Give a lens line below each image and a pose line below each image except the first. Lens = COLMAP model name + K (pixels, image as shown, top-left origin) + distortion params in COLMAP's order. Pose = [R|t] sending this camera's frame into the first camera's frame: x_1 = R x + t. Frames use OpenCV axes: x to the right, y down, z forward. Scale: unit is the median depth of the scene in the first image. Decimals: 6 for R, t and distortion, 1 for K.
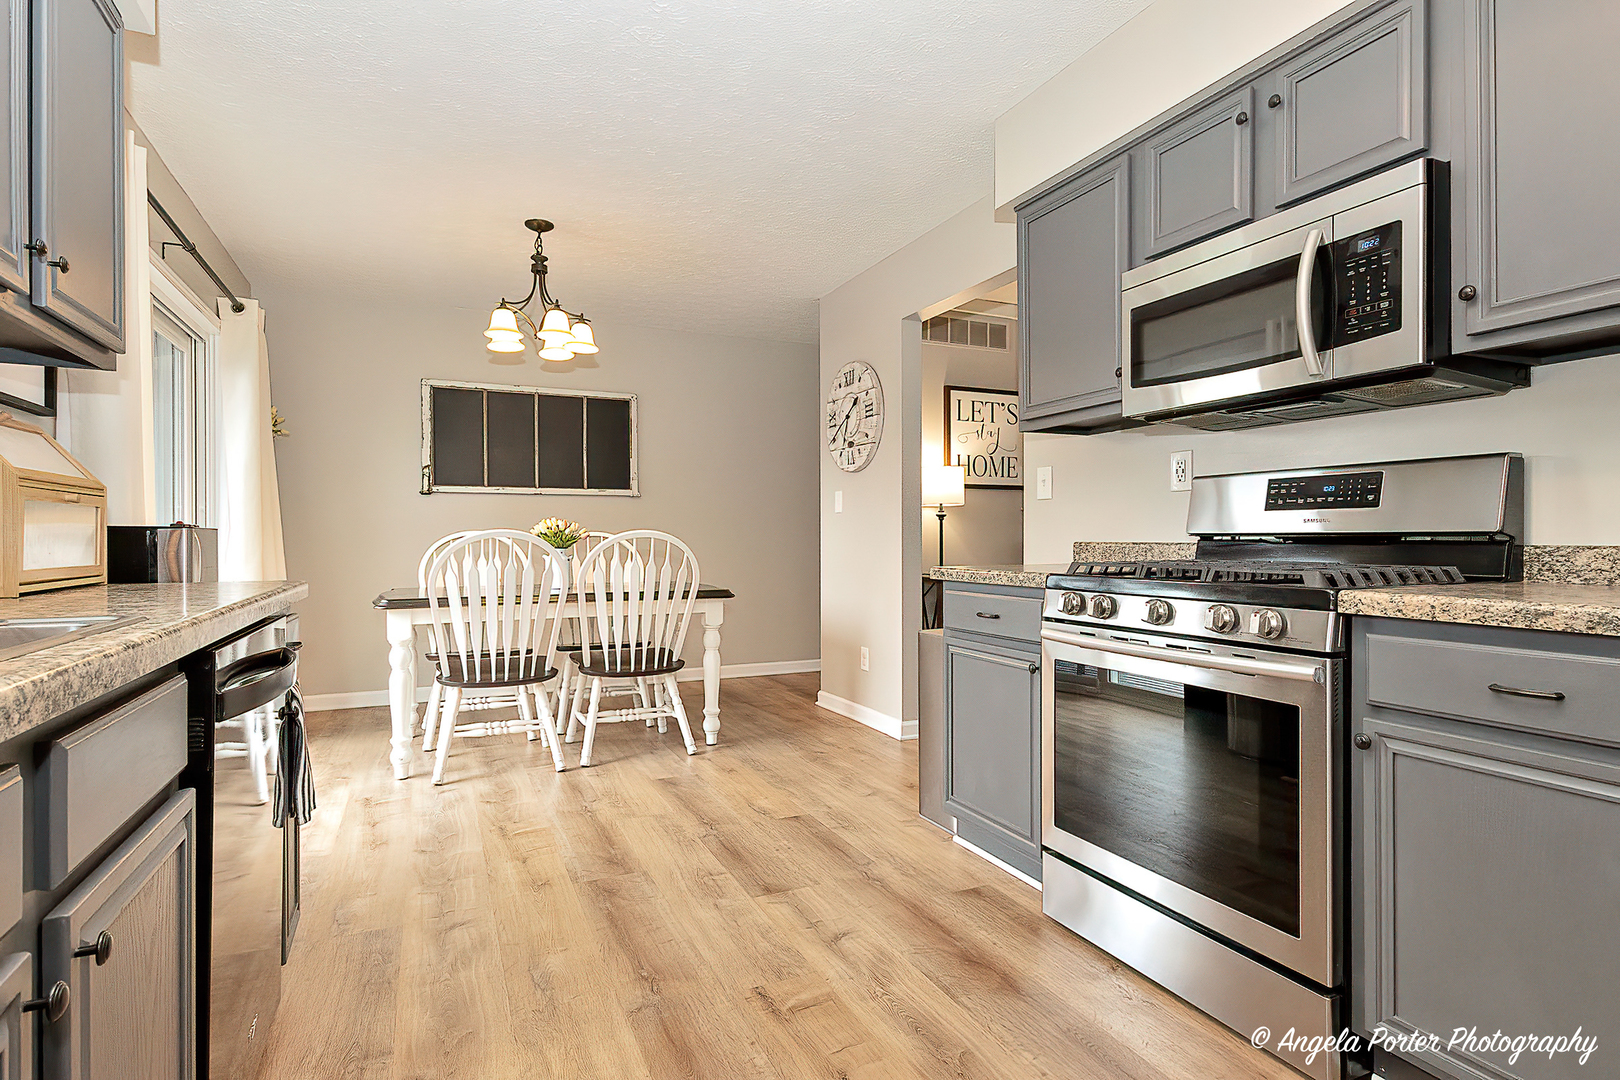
lens RADIAL K [[780.9, 0, 810.0], [0, 780.9, 540.0], [0, 0, 1]] dist [0.007125, 0.000853]
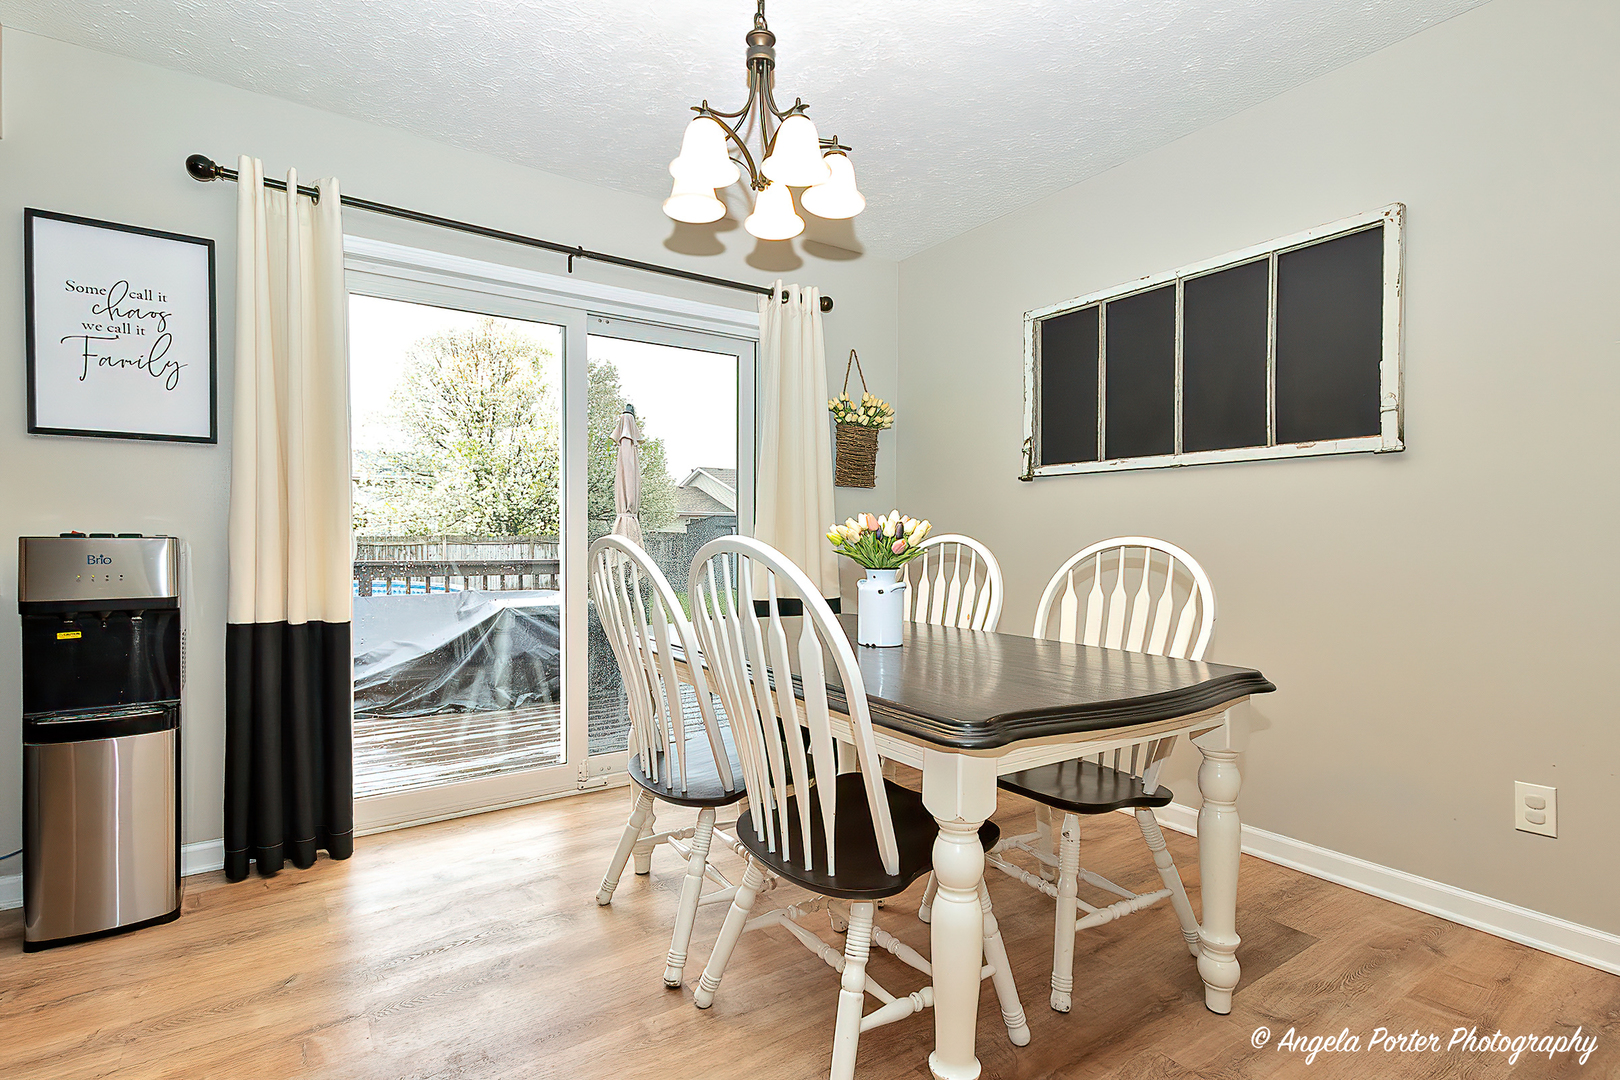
lens RADIAL K [[780.9, 0, 810.0], [0, 780.9, 540.0], [0, 0, 1]] dist [0.007125, 0.000853]
pose [[0.163772, 0.011545, -0.986431, 0.155421], [-0.003799, 0.999931, 0.011072, -0.012542], [0.986491, 0.001935, 0.163804, 0.692789]]
